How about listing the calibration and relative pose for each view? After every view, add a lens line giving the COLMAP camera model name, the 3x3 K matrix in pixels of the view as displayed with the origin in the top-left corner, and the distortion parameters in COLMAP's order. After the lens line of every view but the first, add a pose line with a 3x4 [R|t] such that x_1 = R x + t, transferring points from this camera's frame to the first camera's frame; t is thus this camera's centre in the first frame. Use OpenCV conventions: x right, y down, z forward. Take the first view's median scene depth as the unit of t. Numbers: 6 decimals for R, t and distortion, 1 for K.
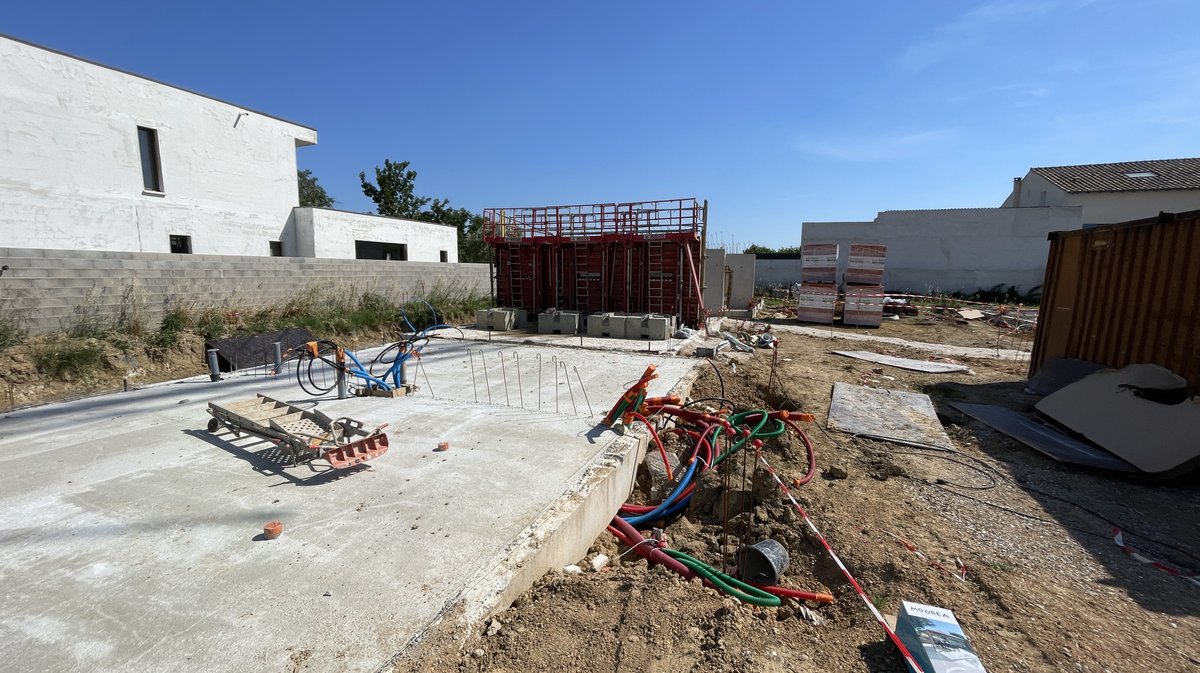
lens RADIAL K [[478.8, 0, 599.2], [0, 478.8, 335.1], [0, 0, 1]] dist [0.000441, 0.000171]
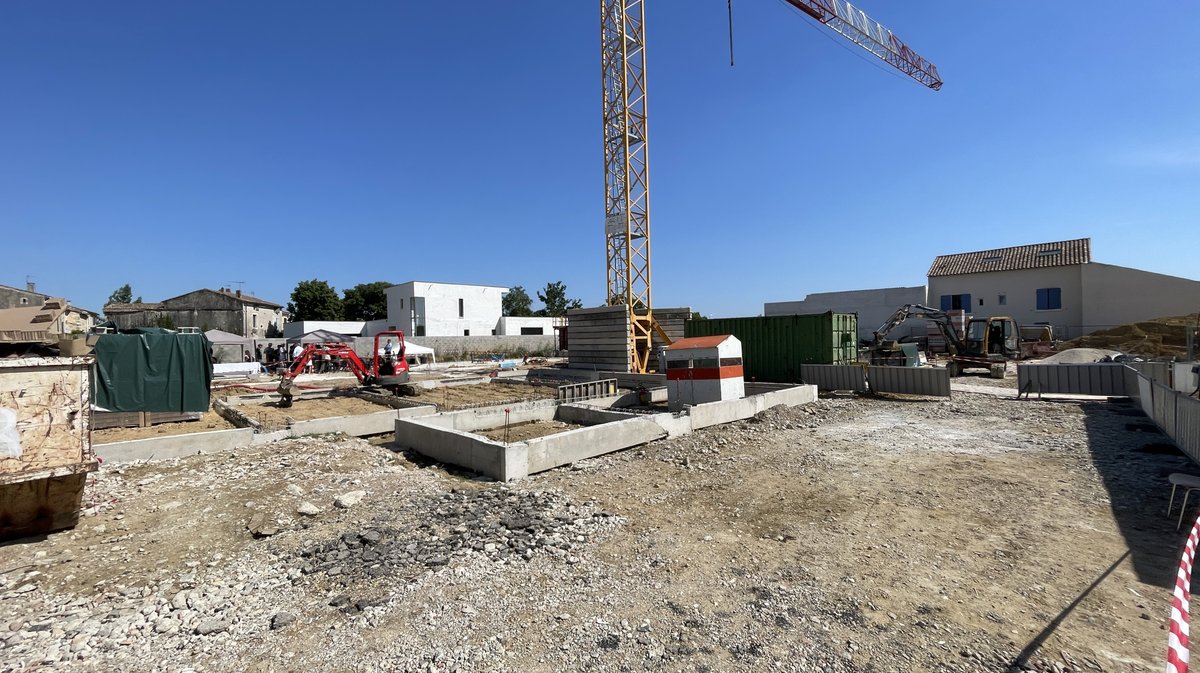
lens RADIAL K [[478.8, 0, 595.6], [0, 478.8, 337.0], [0, 0, 1]] dist [0.000441, 0.000171]
pose [[0.901659, -0.028663, -0.431496, 0.990848], [-0.025526, 0.992534, -0.119269, 0.152005], [0.431693, 0.118554, 0.894196, -1.148374]]
